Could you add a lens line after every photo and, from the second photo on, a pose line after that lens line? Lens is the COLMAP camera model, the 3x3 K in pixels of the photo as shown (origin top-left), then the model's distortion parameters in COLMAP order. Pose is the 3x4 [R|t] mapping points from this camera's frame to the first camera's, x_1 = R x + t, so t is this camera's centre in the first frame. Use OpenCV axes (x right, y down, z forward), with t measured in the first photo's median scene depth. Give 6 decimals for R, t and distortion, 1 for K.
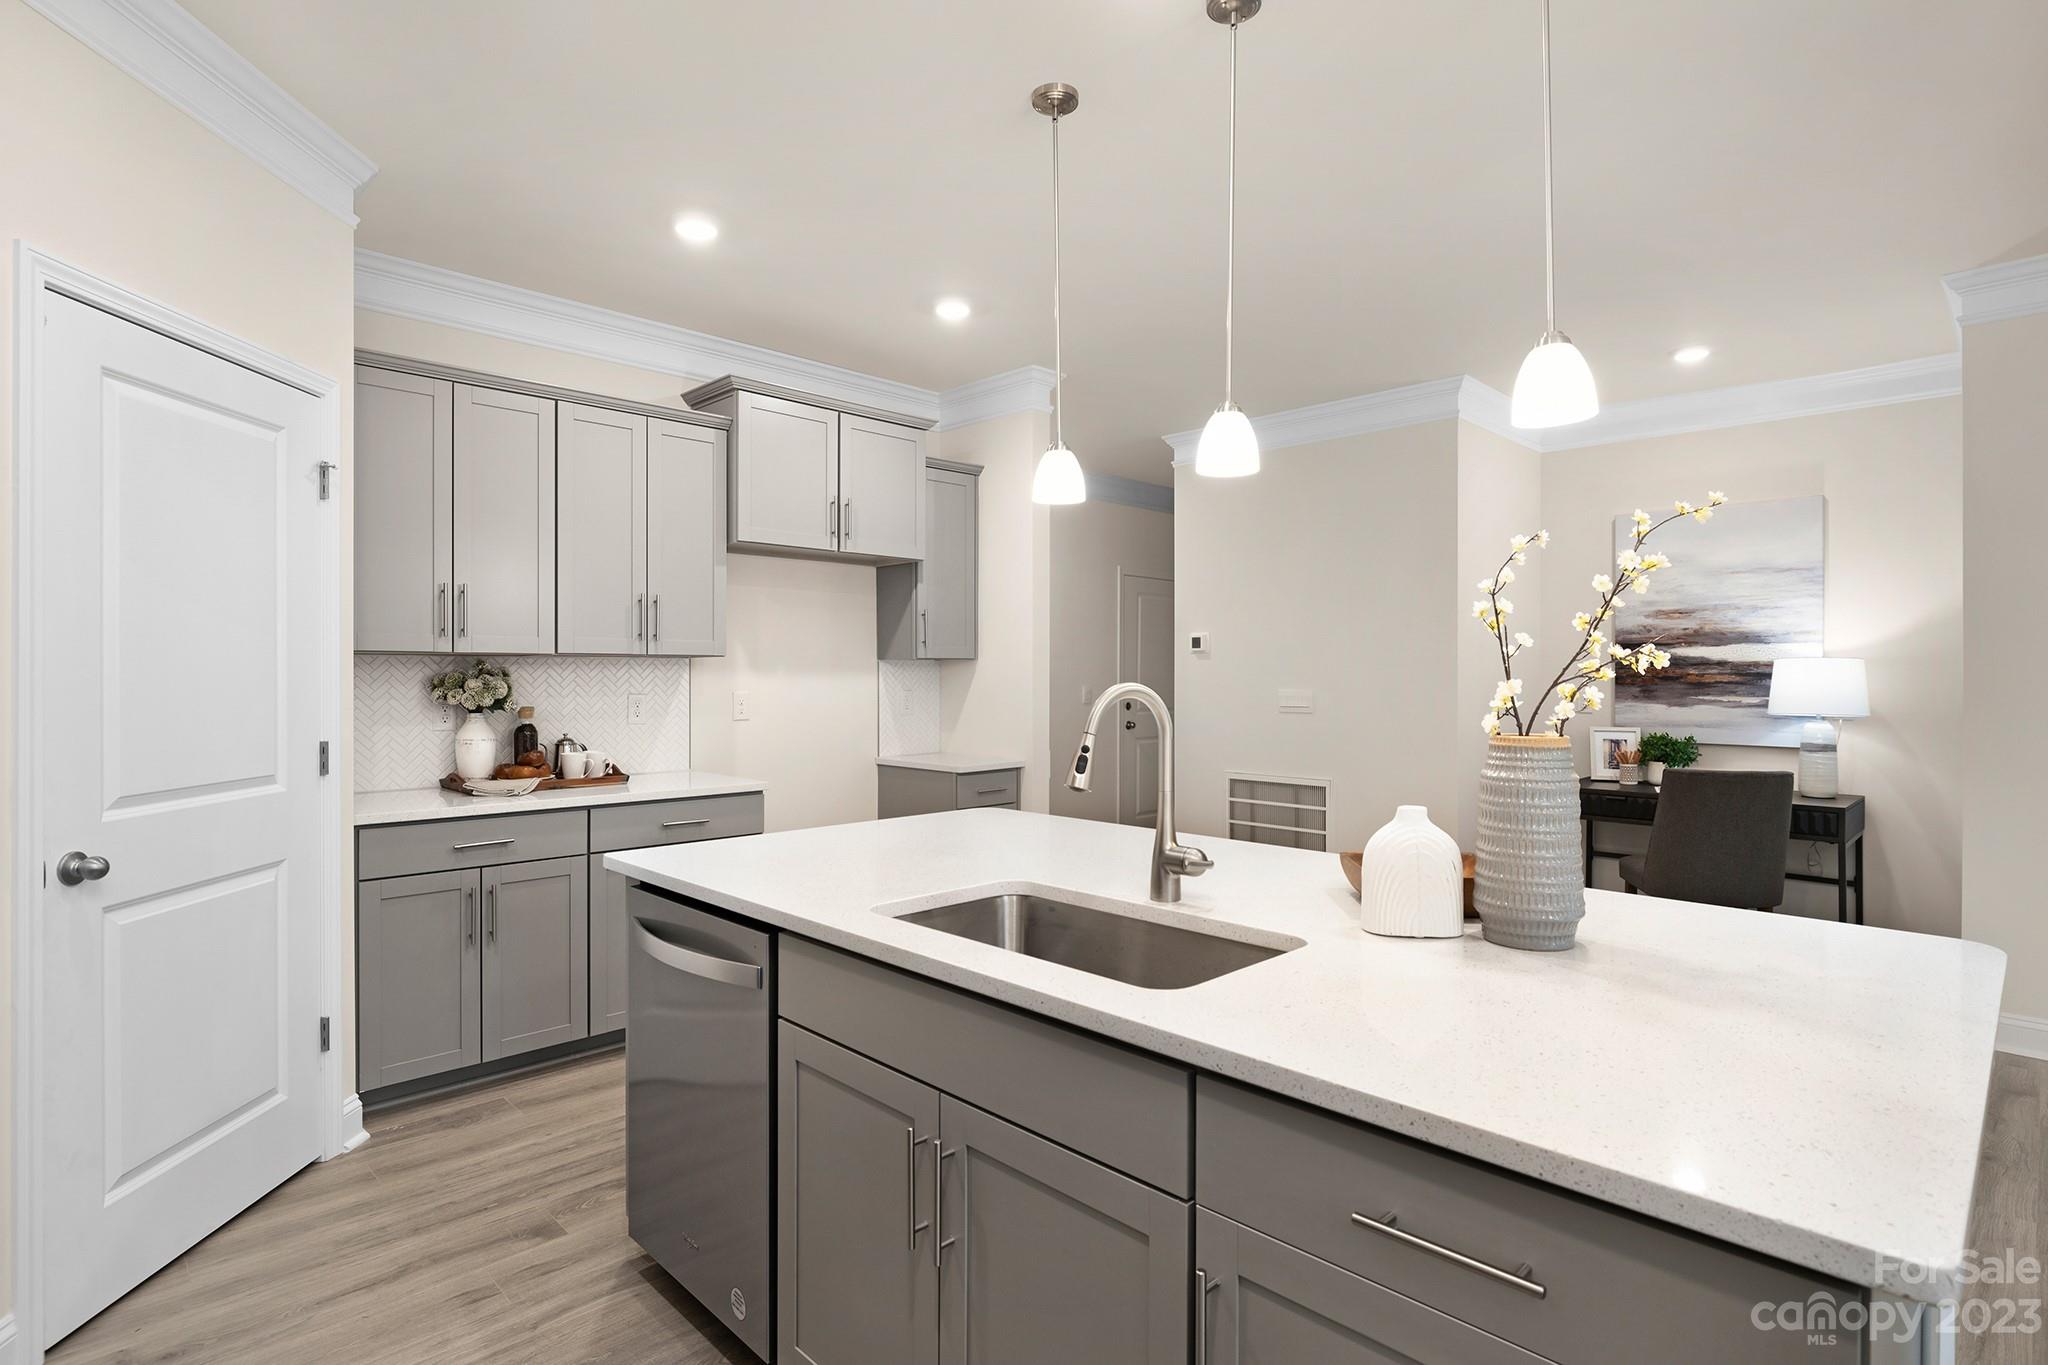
lens RADIAL K [[1053.8, 0, 1048.4], [0, 1053.8, 676.8], [0, 0, 1]] dist [-0.004115, -0.000584]
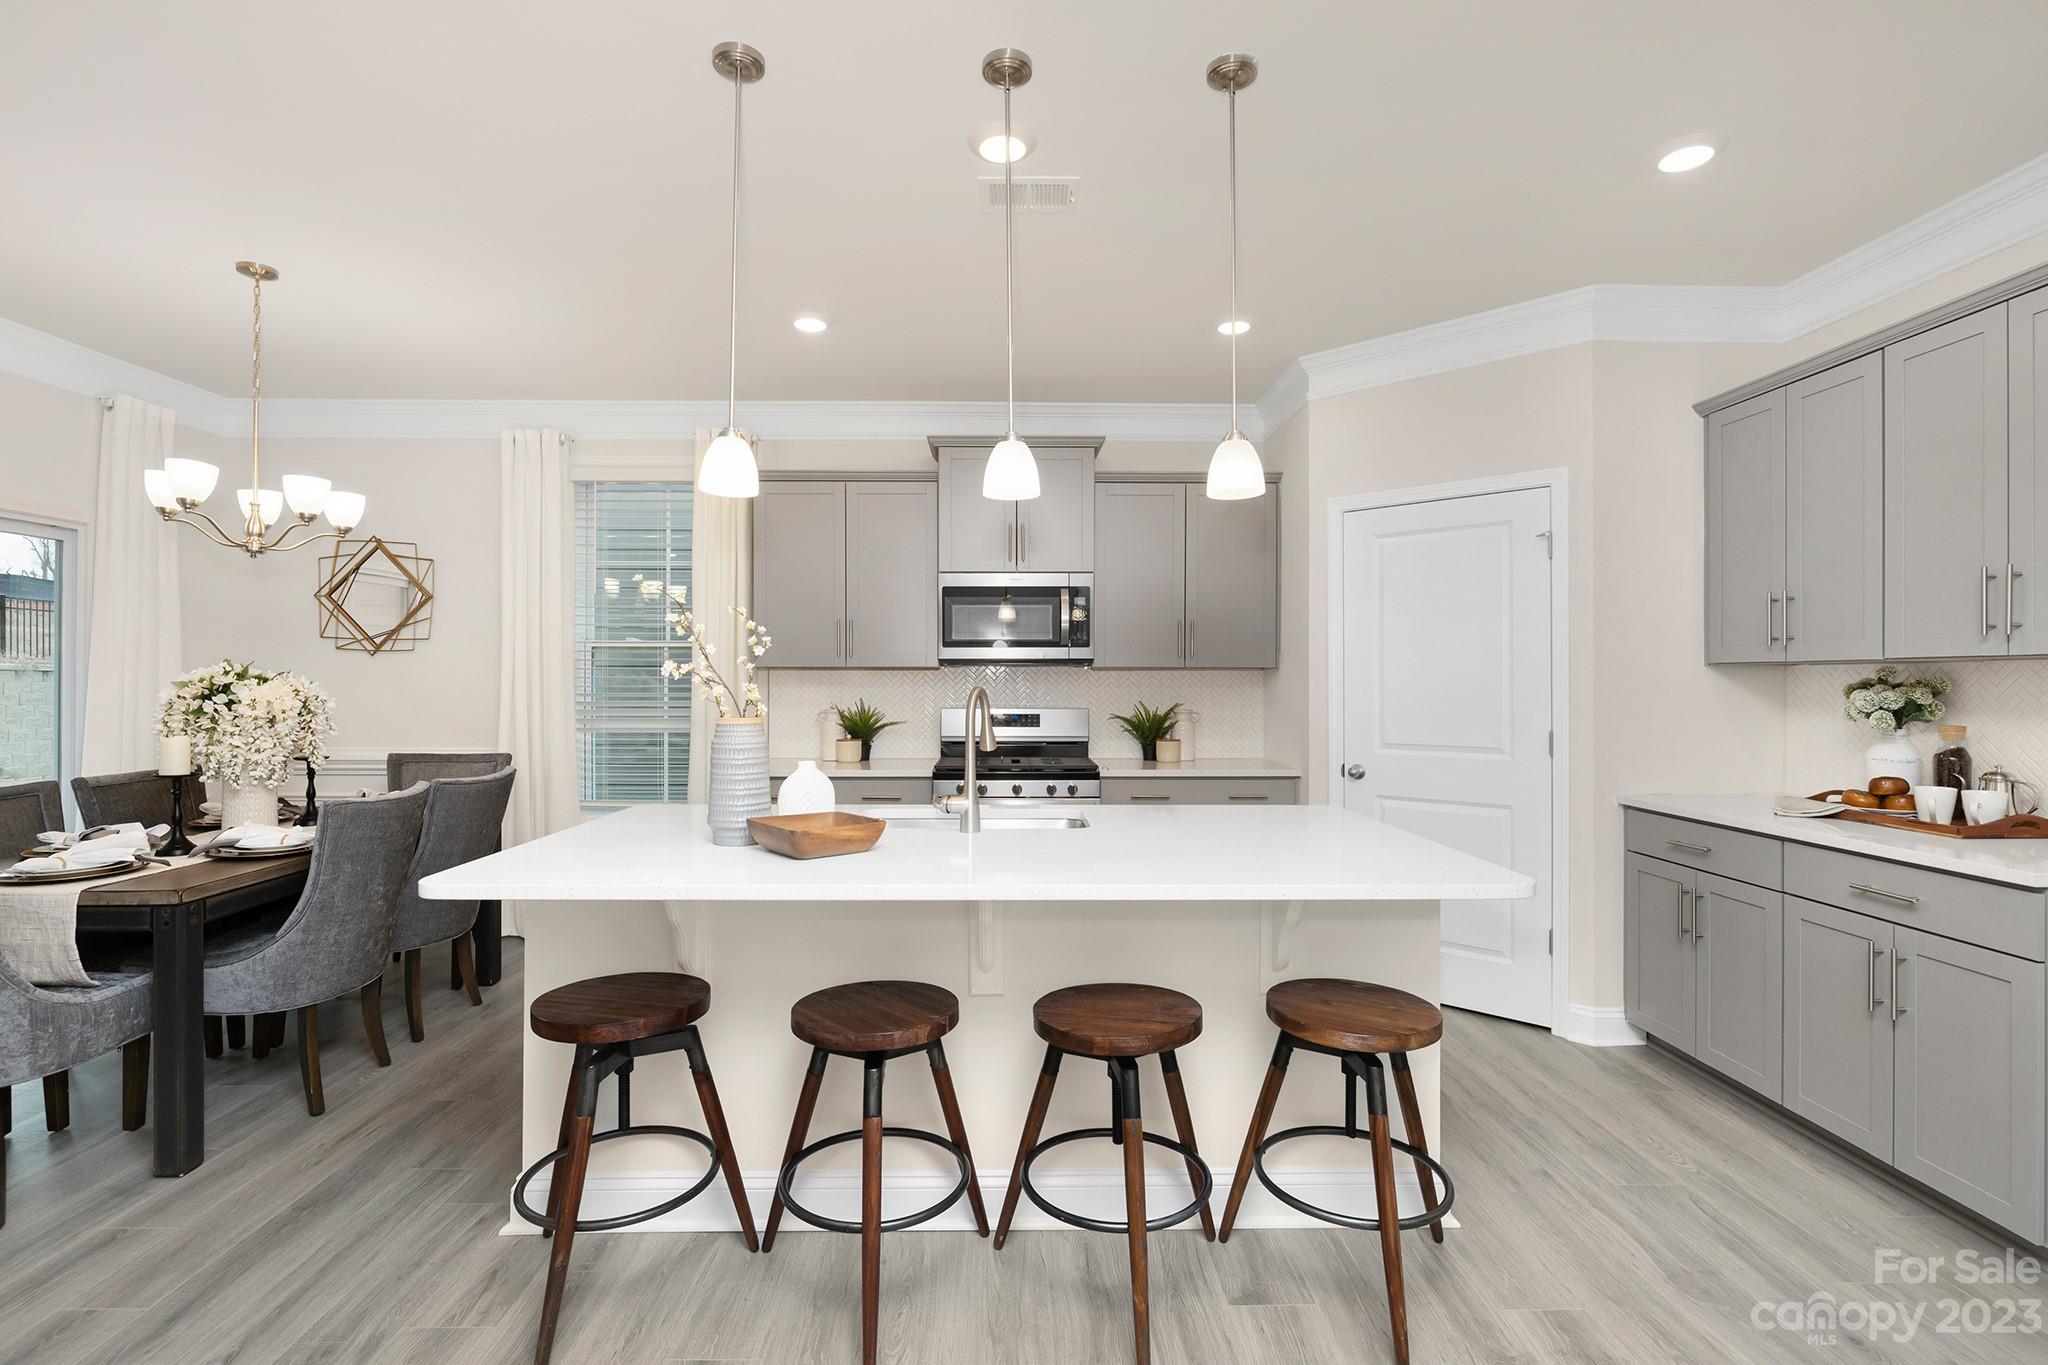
lens RADIAL K [[928.2, 0, 1031.7], [0, 928.2, 677.6], [0, 0, 1]] dist [-0.011619, 0.000074]
pose [[-0.706930, -0.007377, -0.707245, 0.564729], [-0.006550, 0.999971, -0.003883, -0.000781], [0.707253, 0.001887, -0.706958, 1.165299]]
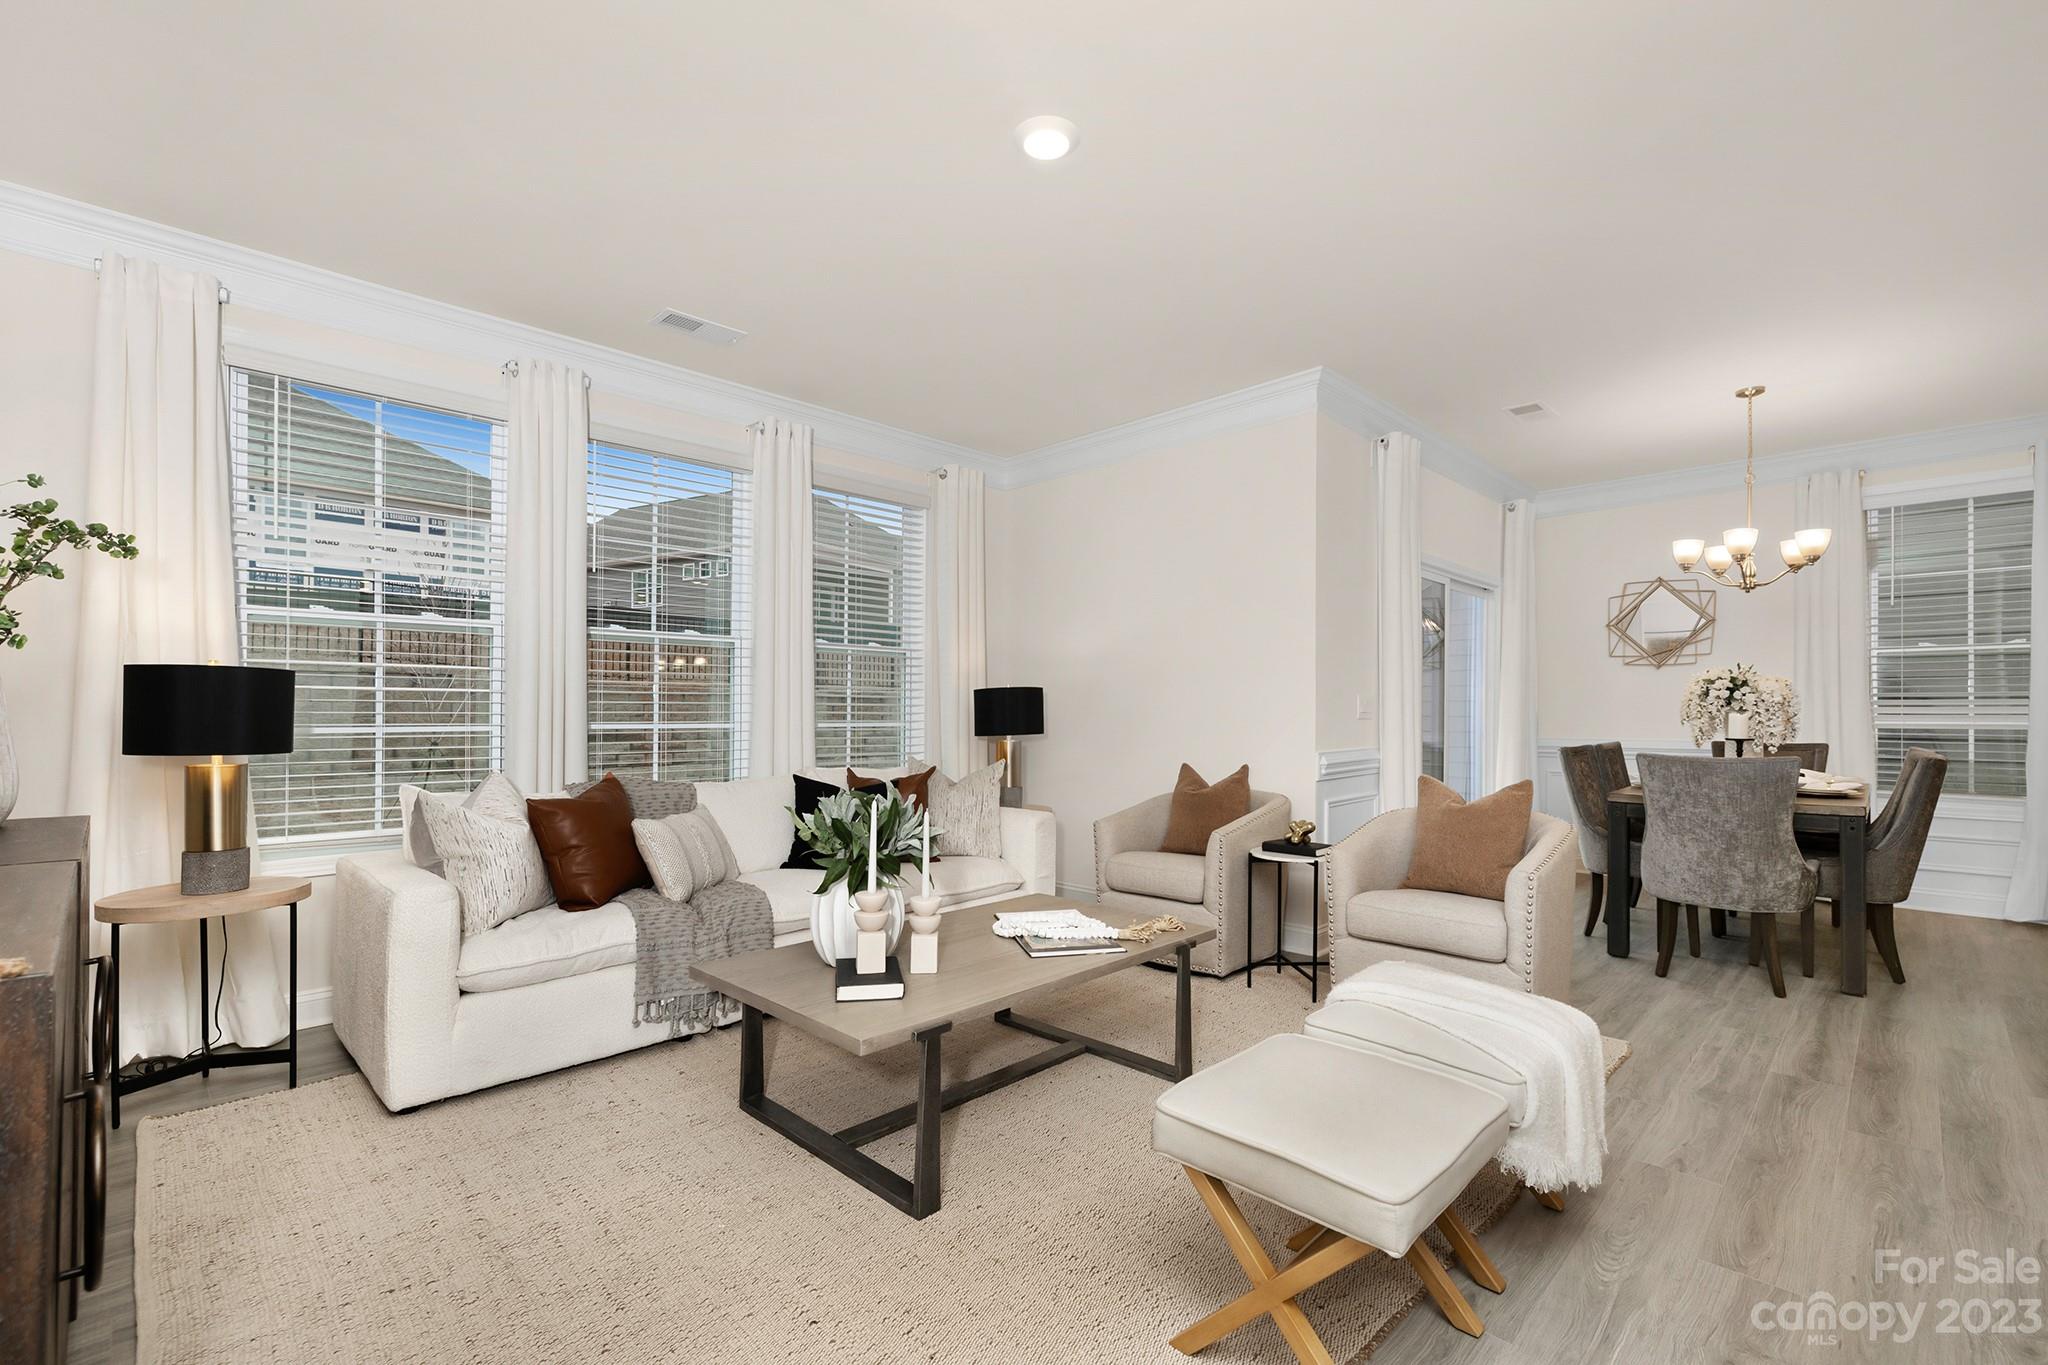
lens RADIAL K [[918.4, 0, 1034.8], [0, 918.4, 694.8], [0, 0, 1]] dist [0.002514, 0.001139]
pose [[-0.999858, -0.002264, 0.016719, 1.515684], [-0.002551, 0.999849, -0.017164, 0.054852], [-0.016678, -0.017204, -0.999713, 1.307593]]
